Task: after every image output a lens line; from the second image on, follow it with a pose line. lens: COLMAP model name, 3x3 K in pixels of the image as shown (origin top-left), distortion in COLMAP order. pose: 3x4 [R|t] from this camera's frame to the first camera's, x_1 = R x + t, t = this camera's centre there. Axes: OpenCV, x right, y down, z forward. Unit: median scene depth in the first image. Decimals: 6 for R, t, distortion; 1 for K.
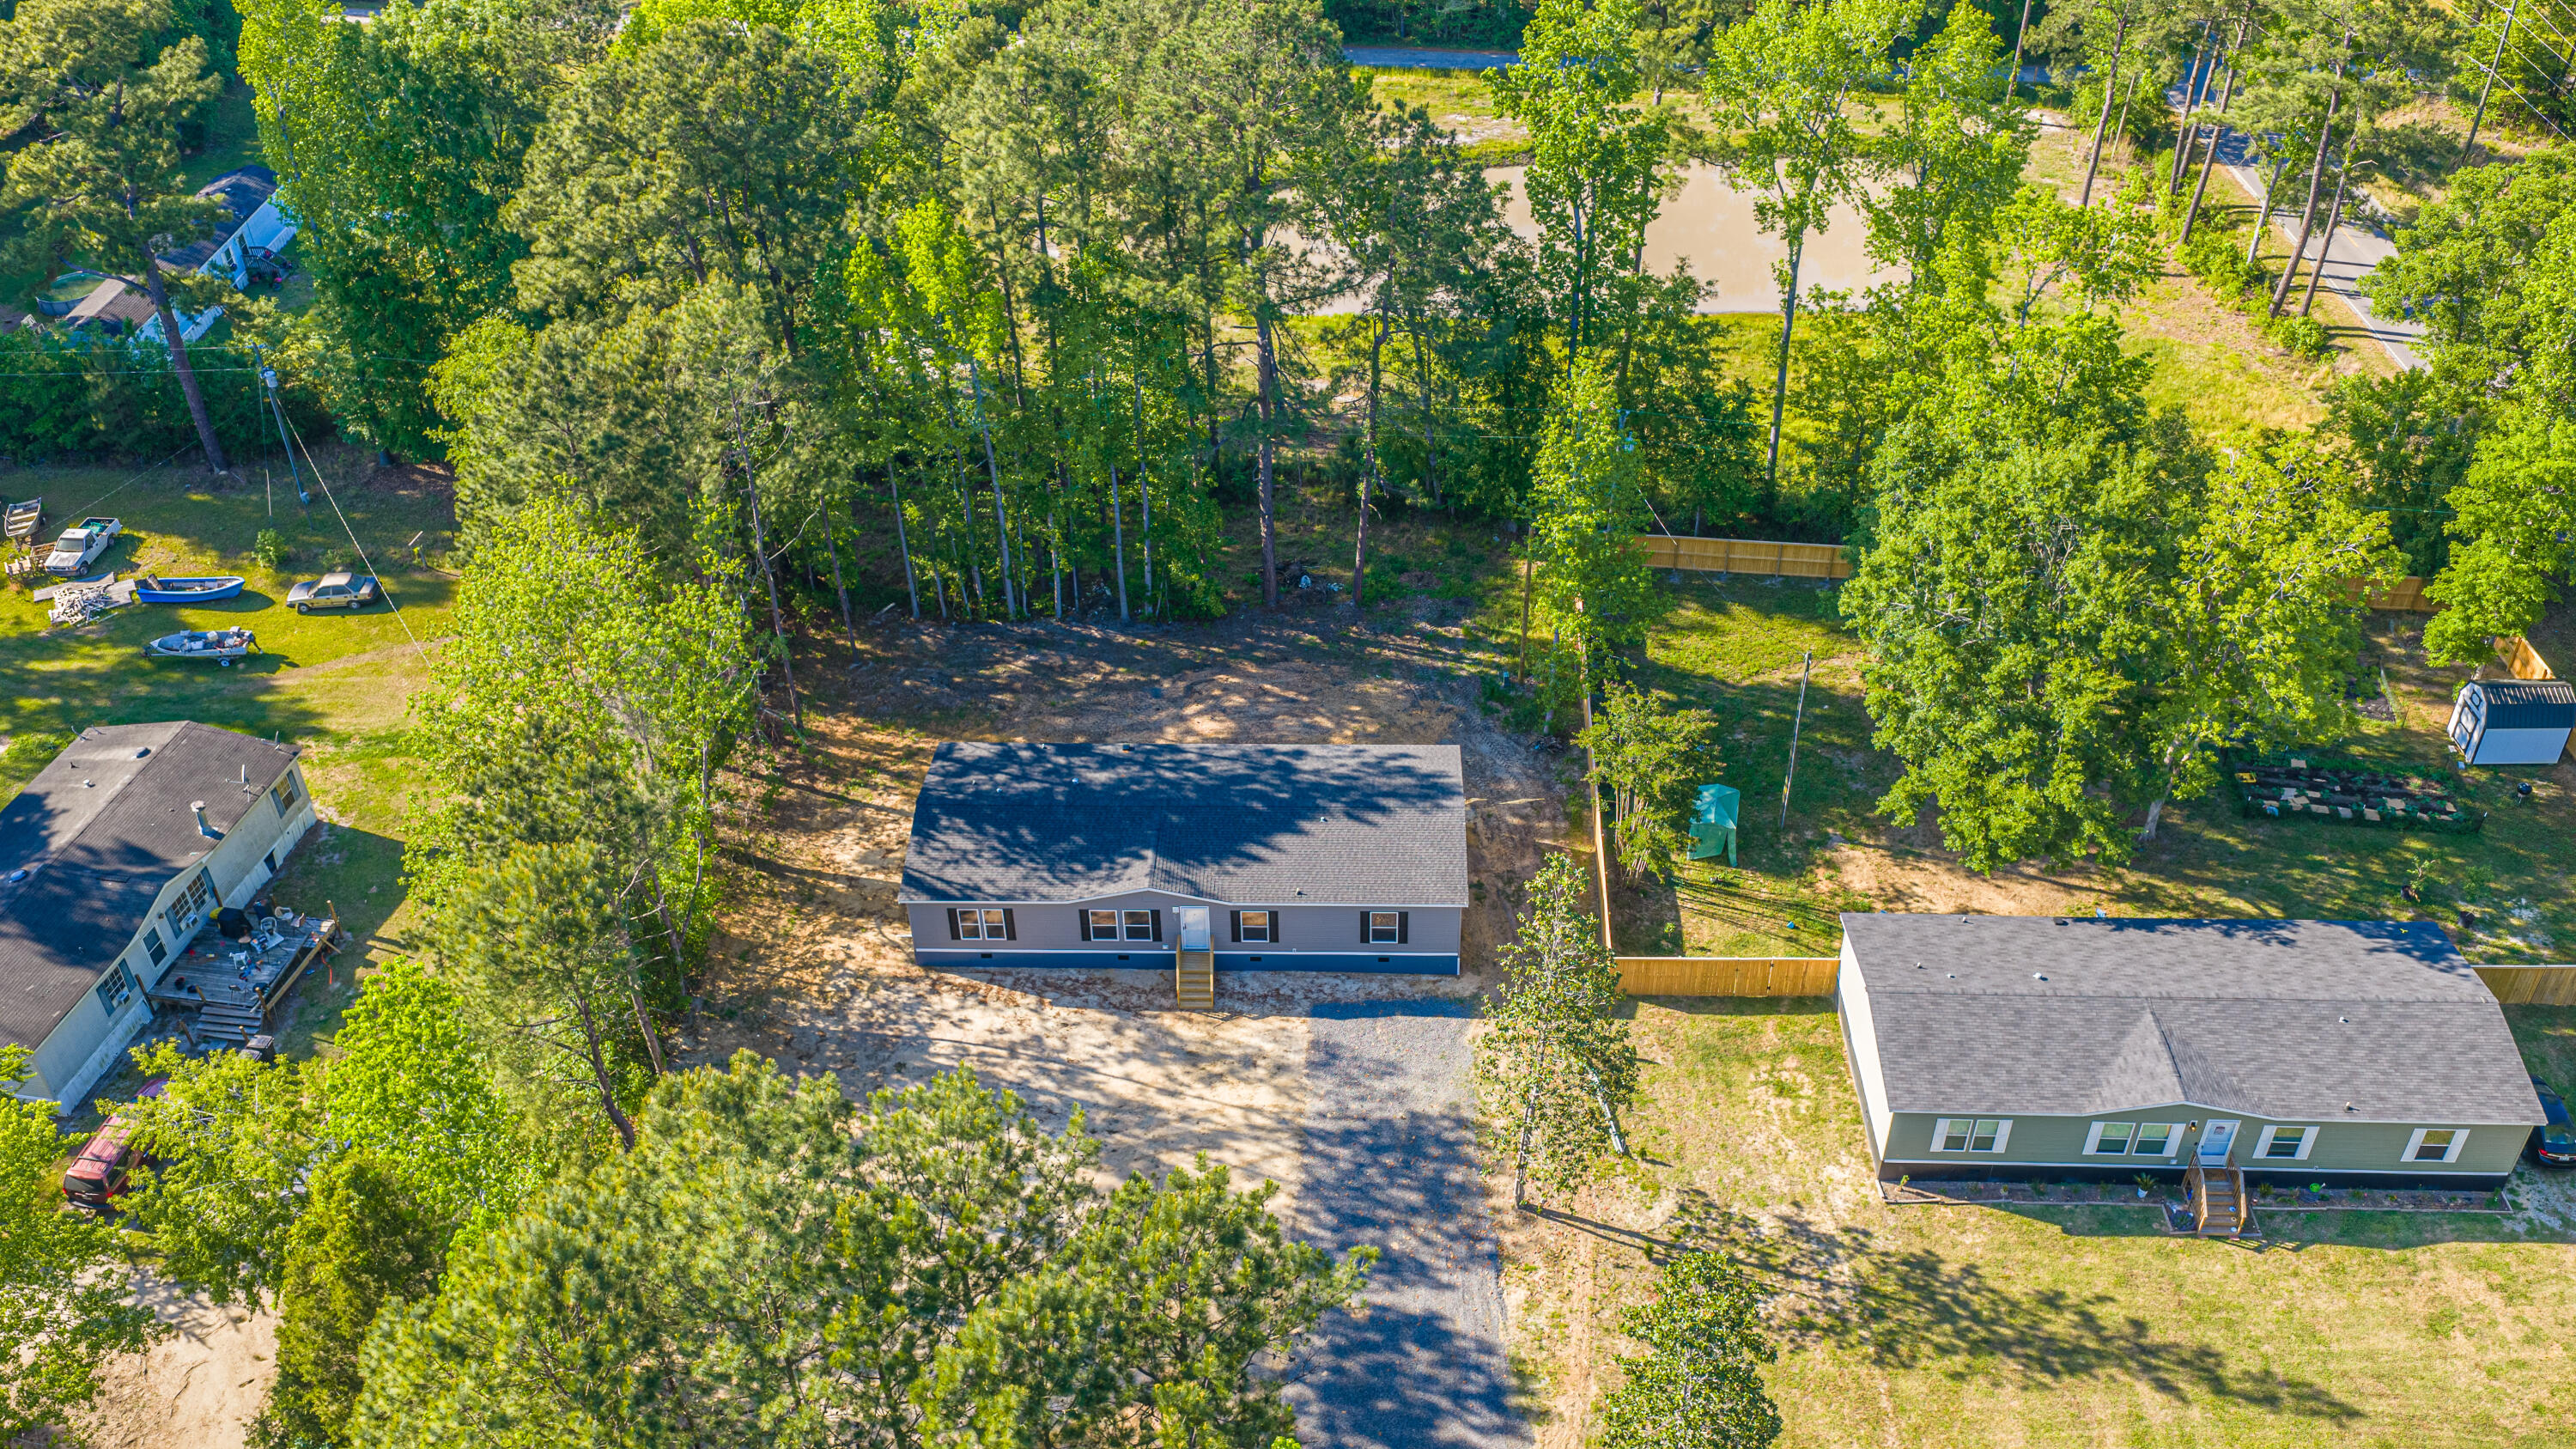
lens RADIAL K [[2147.0, 0, 1290.8], [0, 2147.0, 739.0], [0, 0, 1]] dist [0.021344, -0.052167]
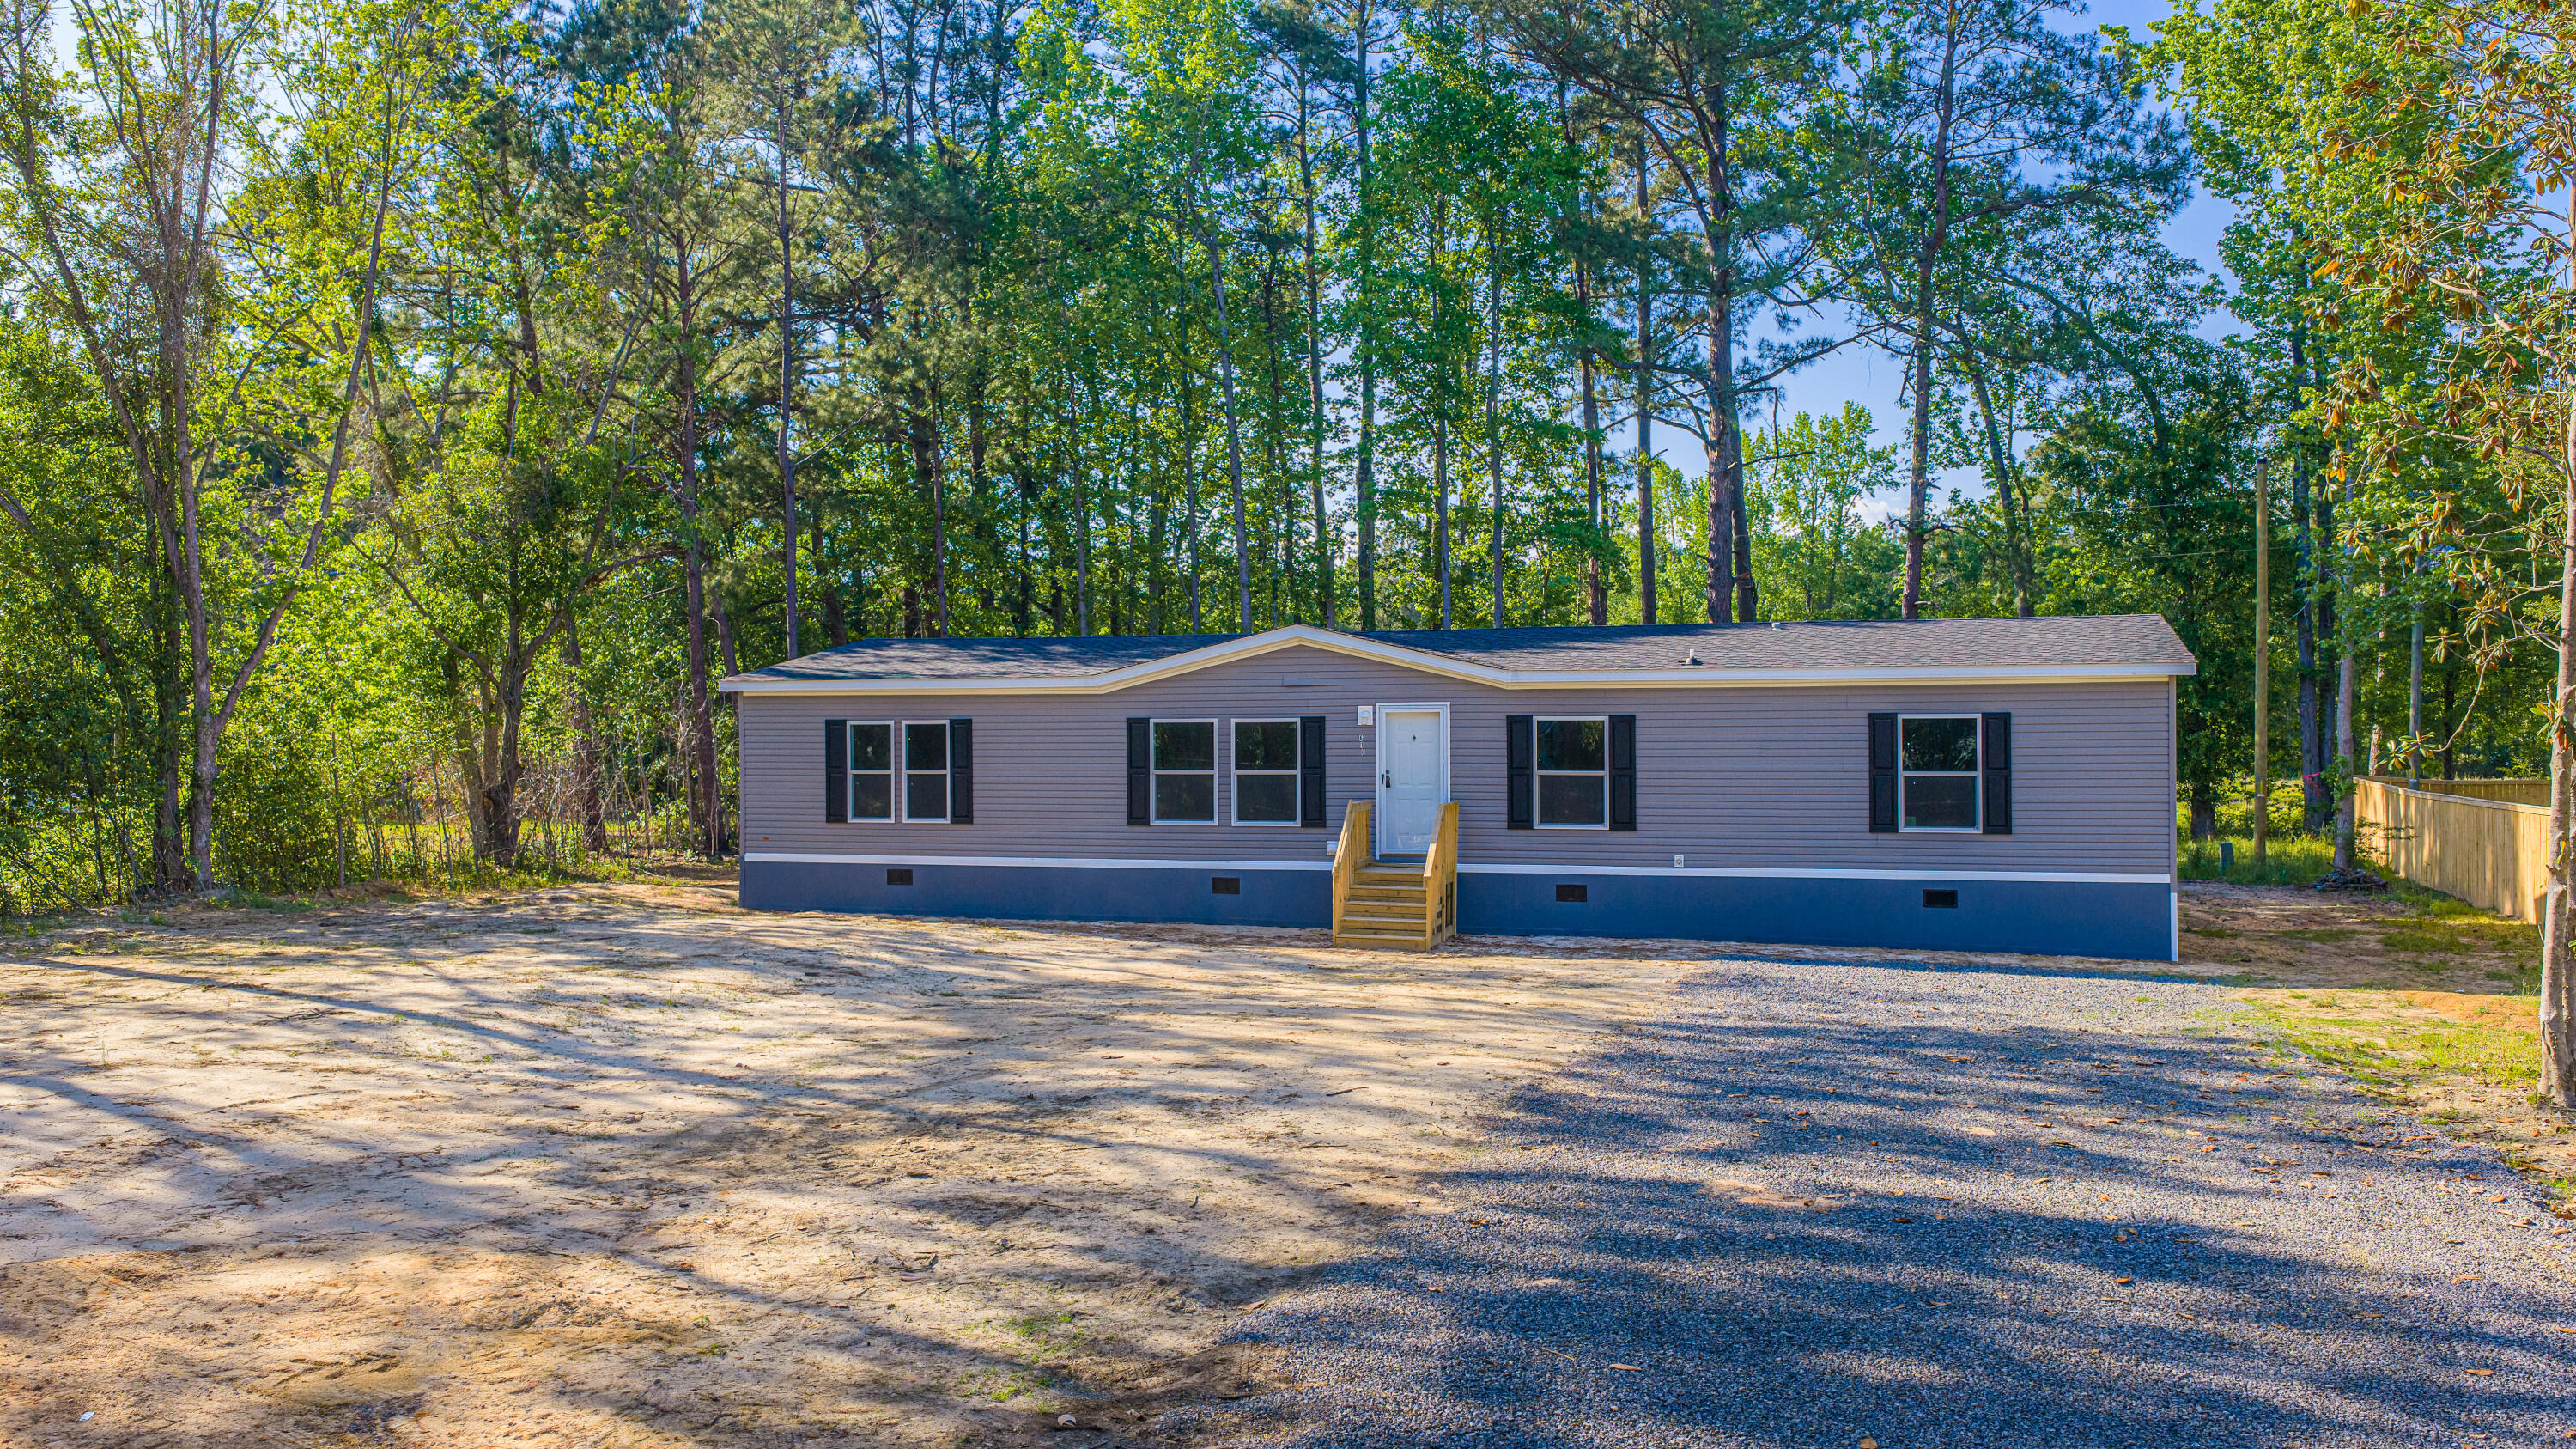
lens RADIAL K [[2145.6, 0, 1290.2], [0, 2145.6, 721.8], [0, 0, 1]] dist [0.025618, -0.059703]
pose [[0.963635, 0.010432, -0.267018, 0.035157], [-0.169656, 0.795899, -0.581172, 0.301877], [0.206457, 0.605339, 0.768726, 0.700295]]
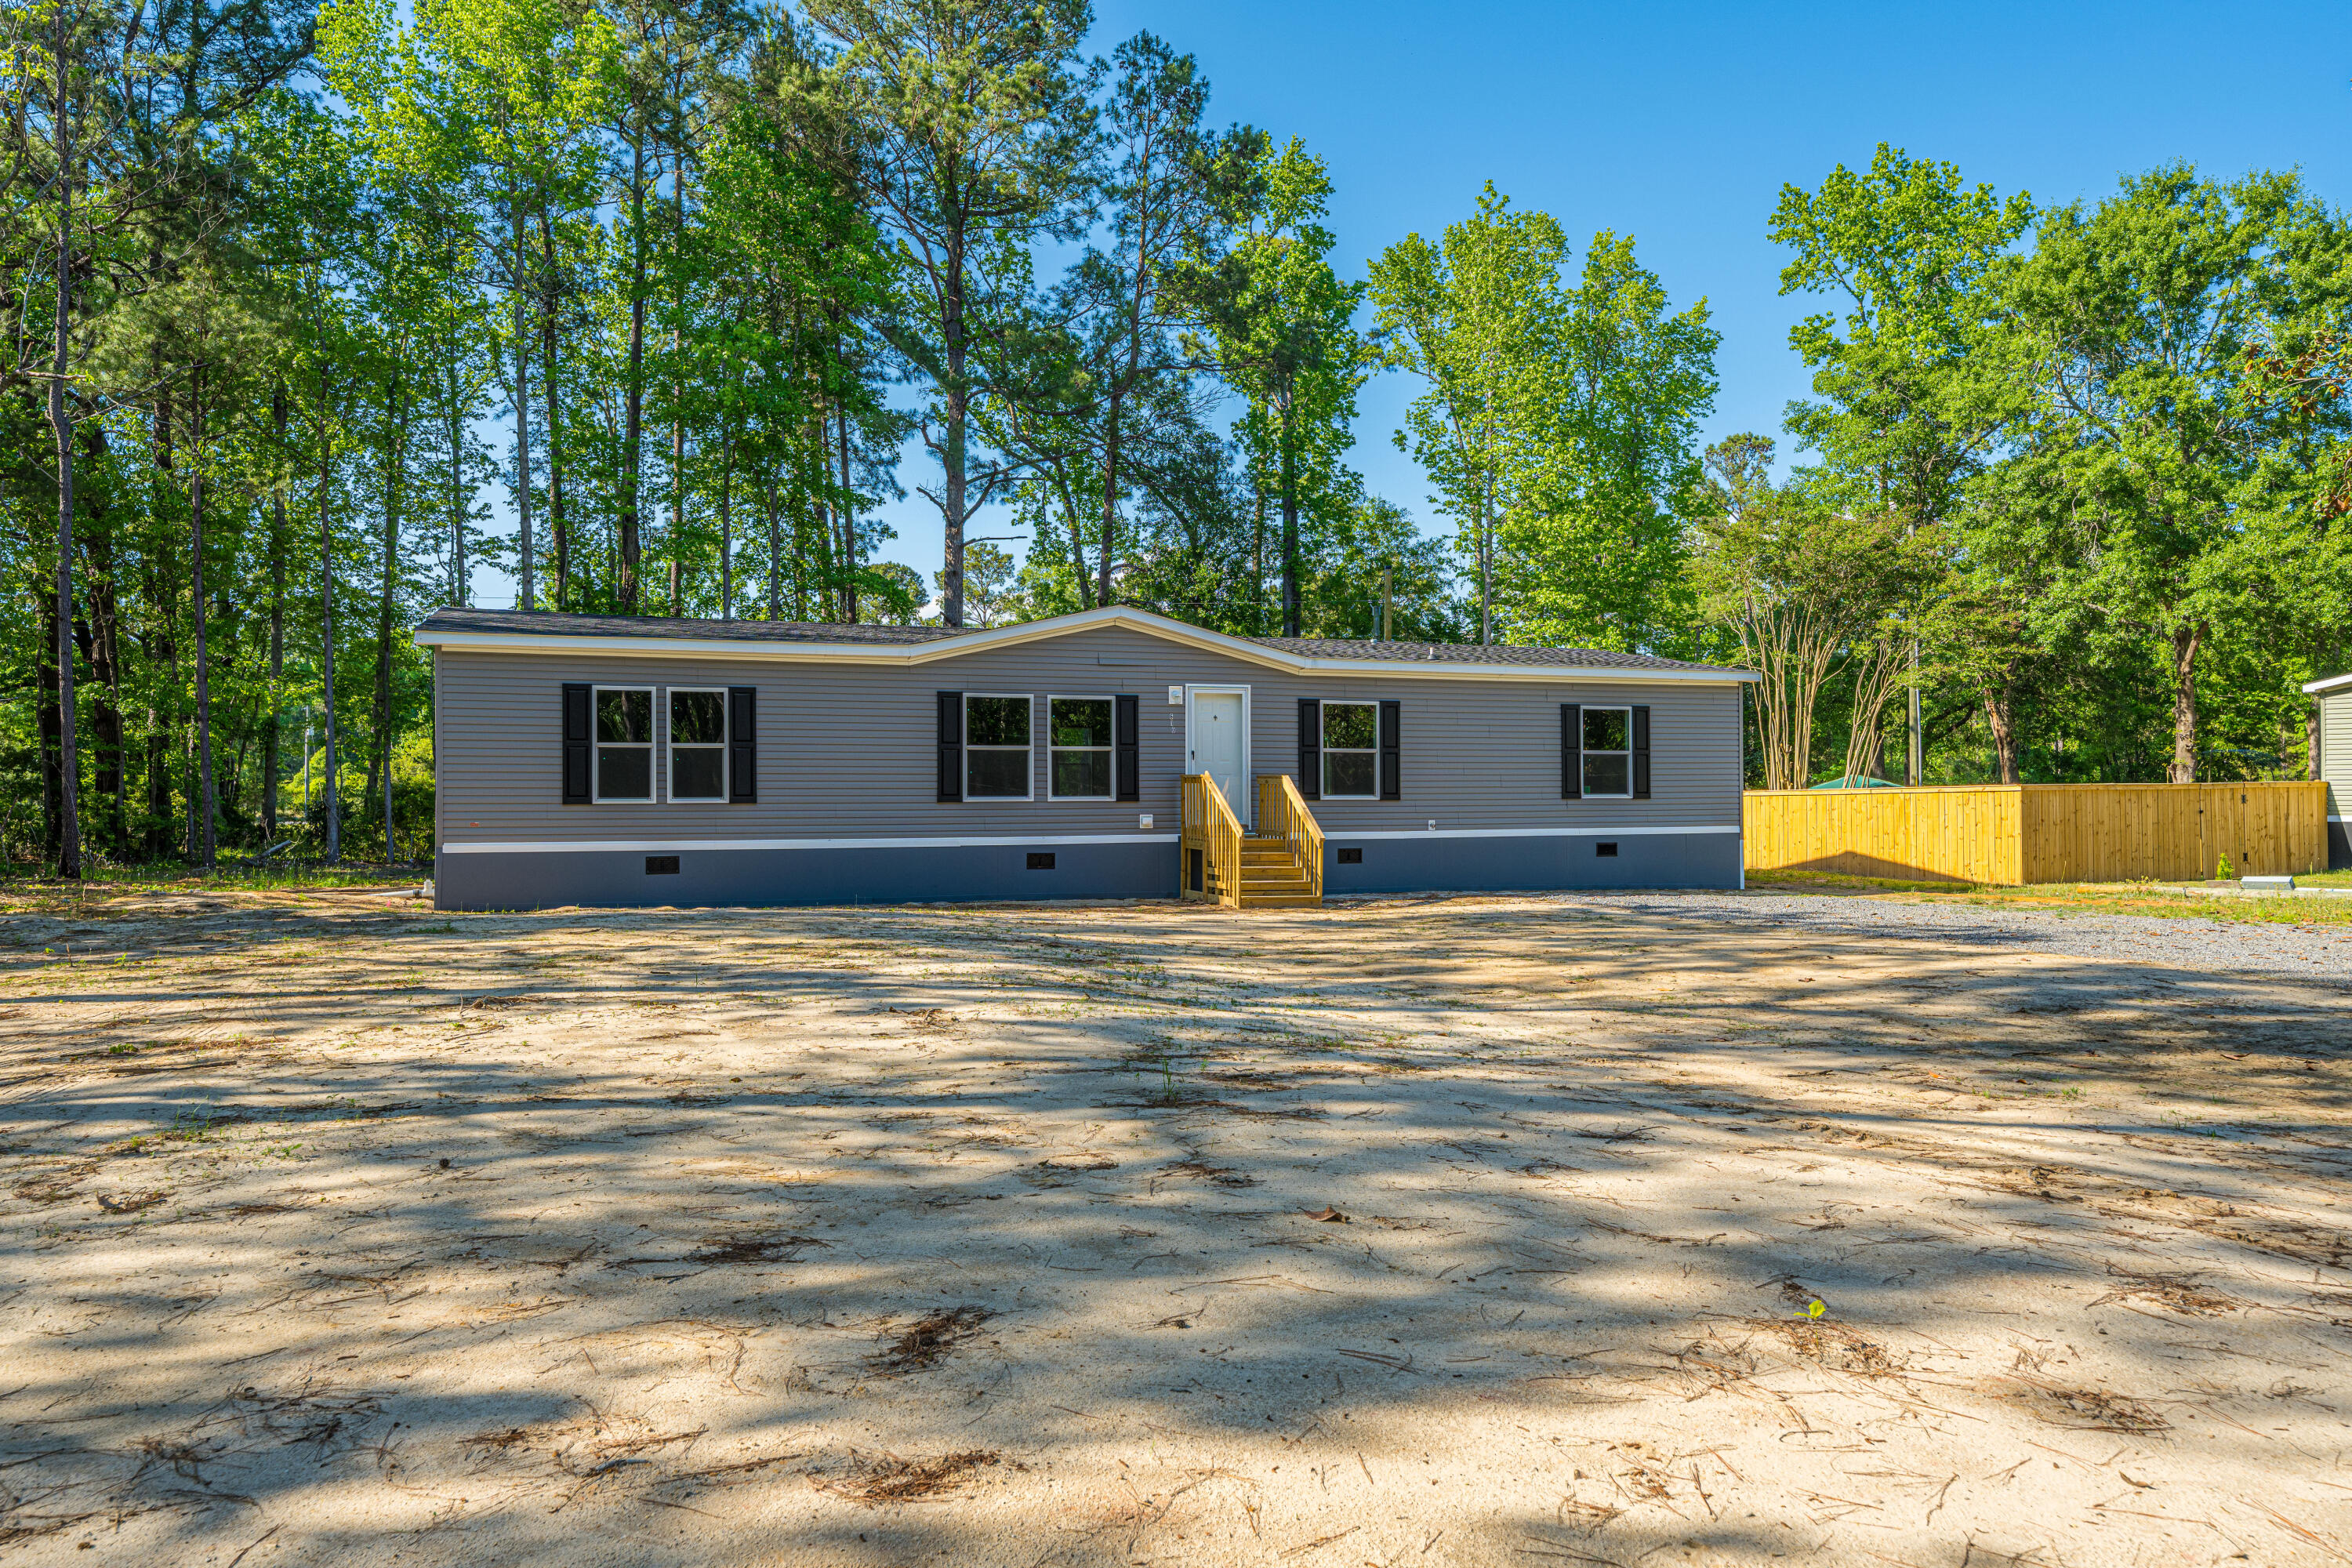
lens RADIAL K [[1580.0, 0, 1197.7], [0, 1580.0, 776.2], [0, 0, 1]] dist [0.000960, -0.006200]
pose [[0.917251, 0.016640, 0.397962, -0.166664], [0.233307, 0.787344, -0.570664, 0.260446], [-0.322829, 0.616290, 0.718310, 0.788796]]
